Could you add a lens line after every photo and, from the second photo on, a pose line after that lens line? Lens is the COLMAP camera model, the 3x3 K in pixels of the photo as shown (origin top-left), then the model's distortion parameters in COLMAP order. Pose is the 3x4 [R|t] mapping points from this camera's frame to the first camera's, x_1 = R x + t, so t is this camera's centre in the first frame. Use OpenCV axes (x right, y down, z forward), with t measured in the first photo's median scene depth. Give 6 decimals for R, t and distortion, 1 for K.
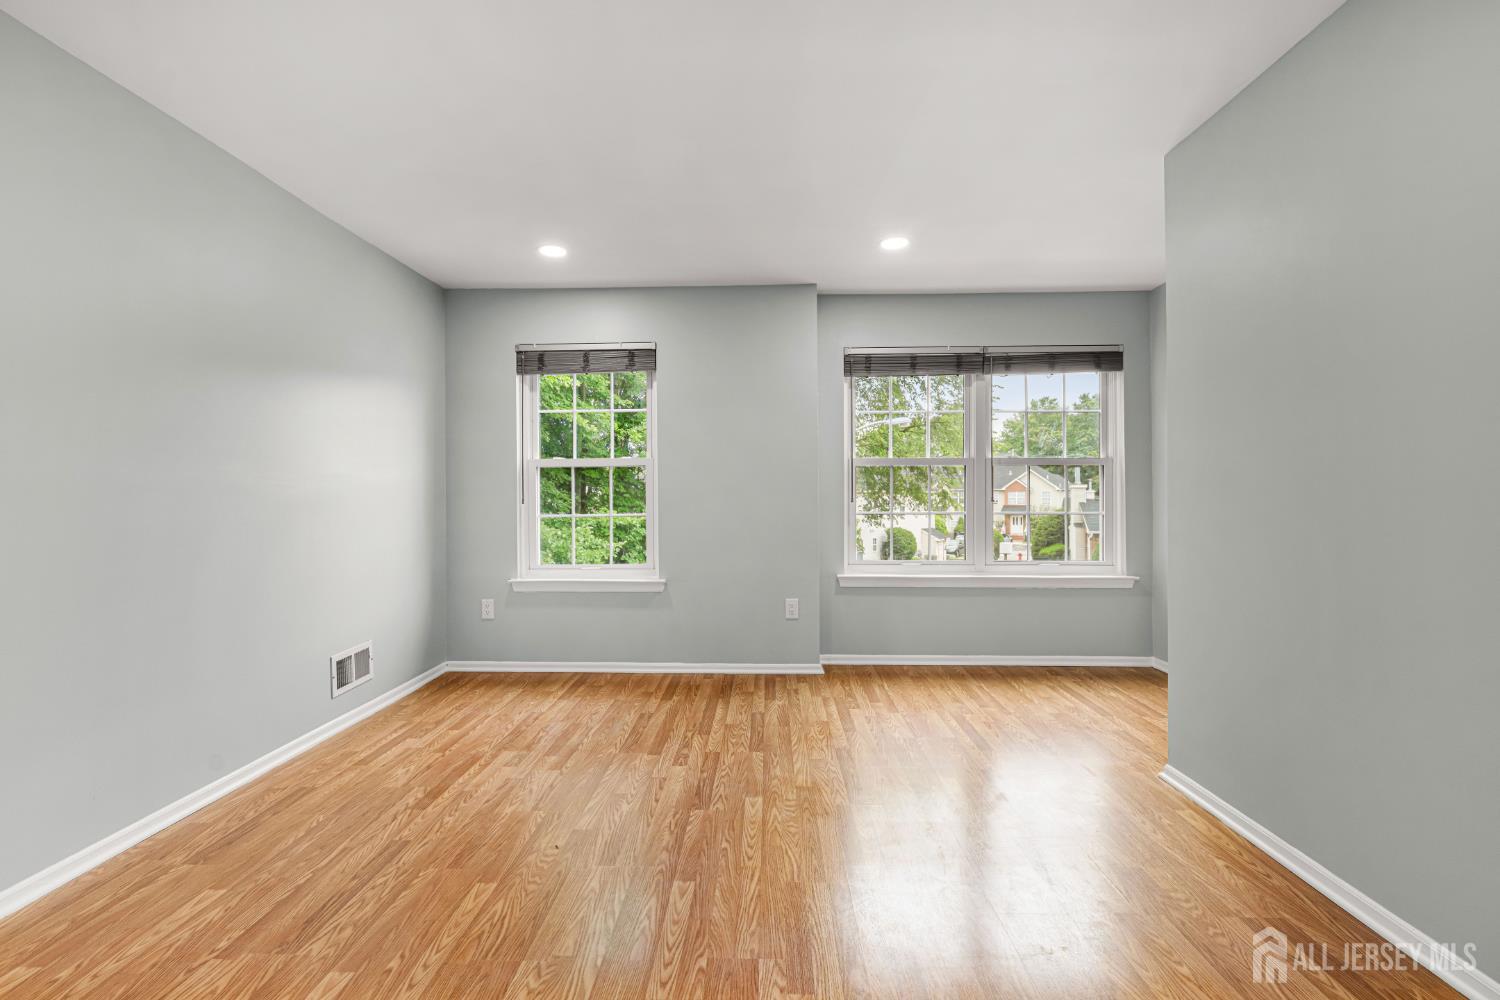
lens RADIAL K [[614.6, 0, 747.4], [0, 614.6, 493.0], [0, 0, 1]] dist [0.000948, -0.000078]
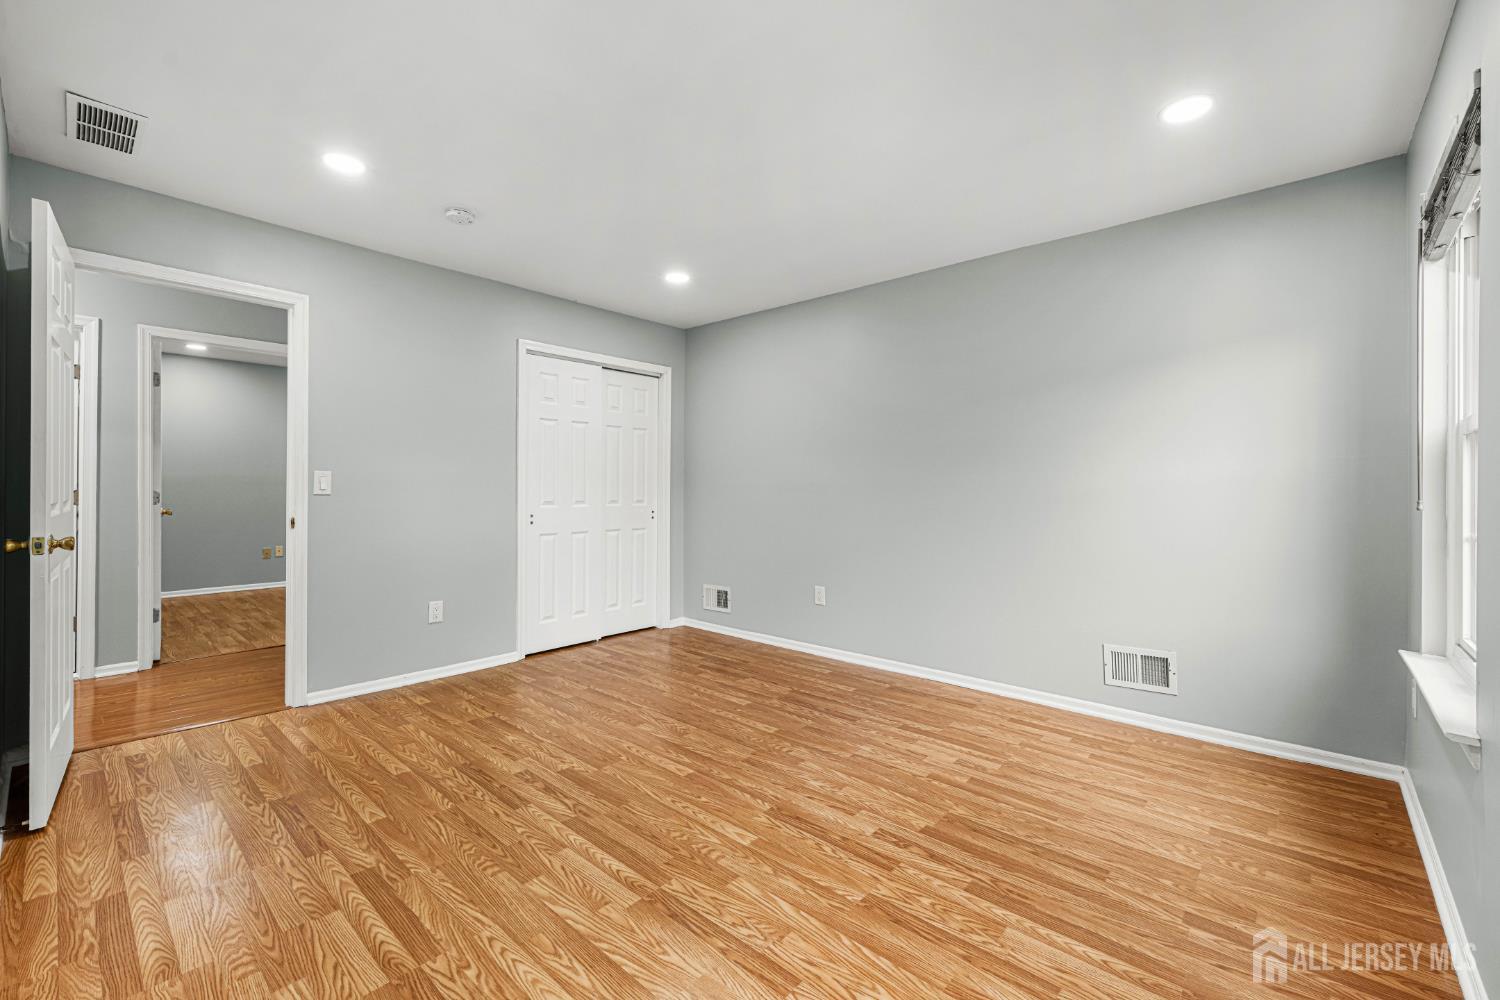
lens RADIAL K [[642.9, 0, 750.1], [0, 642.9, 486.8], [0, 0, 1]] dist [-0.000107, 0.000140]
pose [[-0.645047, -0.003426, -0.764135, 0.552477], [-0.000843, 0.999993, -0.003772, 0.003586], [0.764142, -0.001789, -0.645045, 1.246033]]
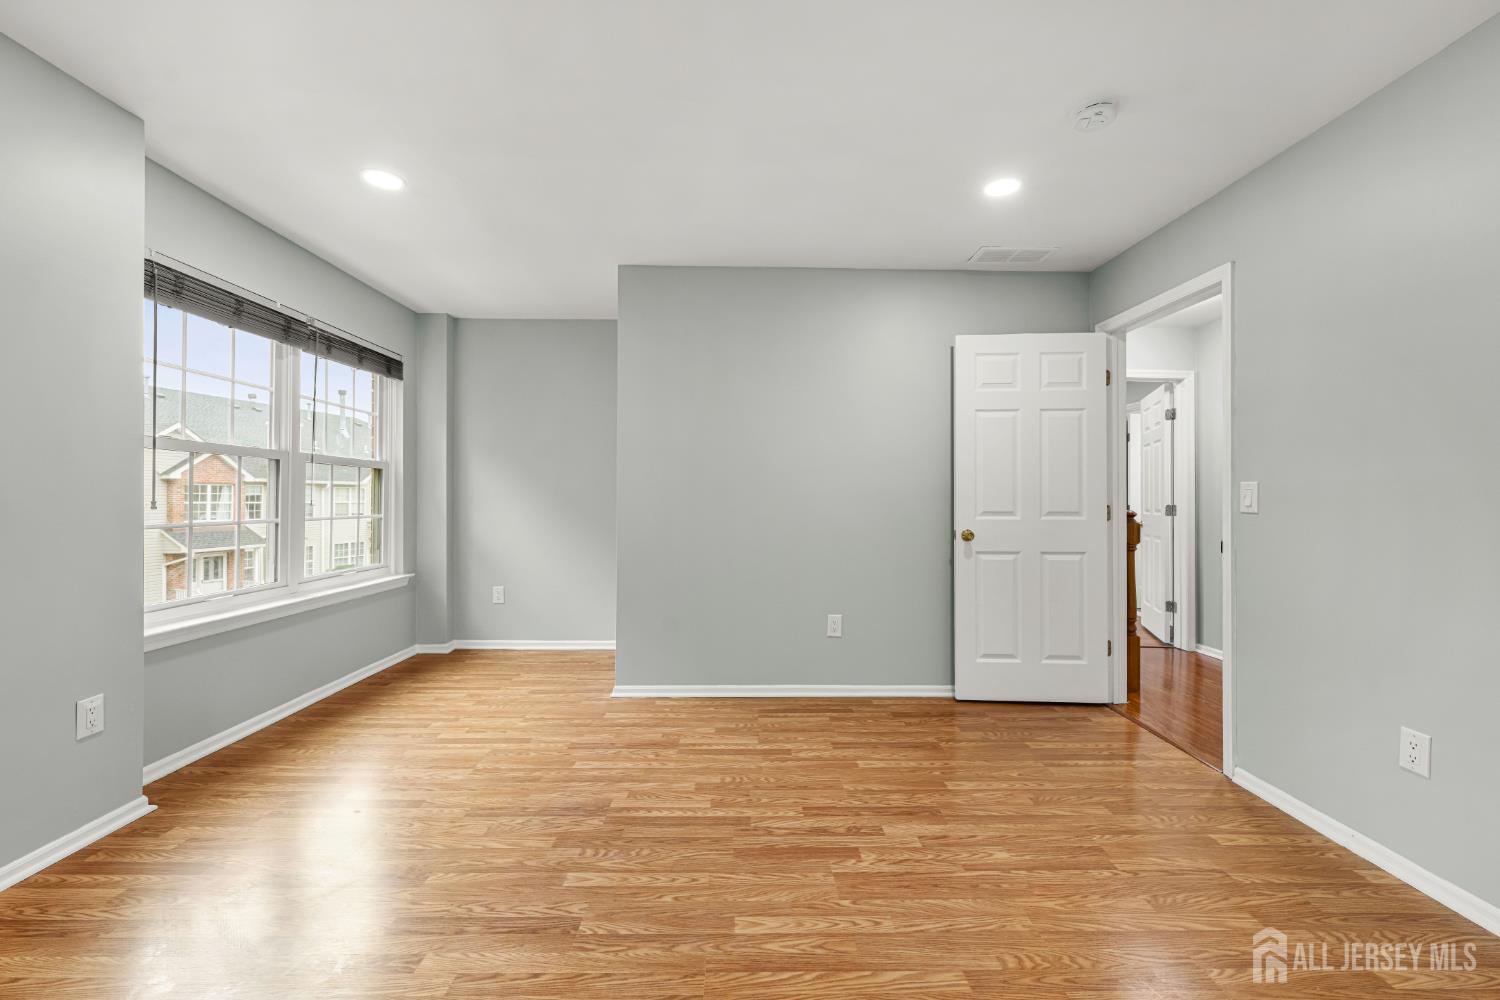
lens RADIAL K [[590.4, 0, 750.0], [0, 590.4, 500.0], [0, 0, 1]] dist [0.000463, 0.000062]
pose [[-0.041002, -0.000207, 0.999159, -0.604709], [-0.009009, 0.999959, -0.000162, 0.000777], [-0.999118, -0.009008, -0.041002, 0.629691]]
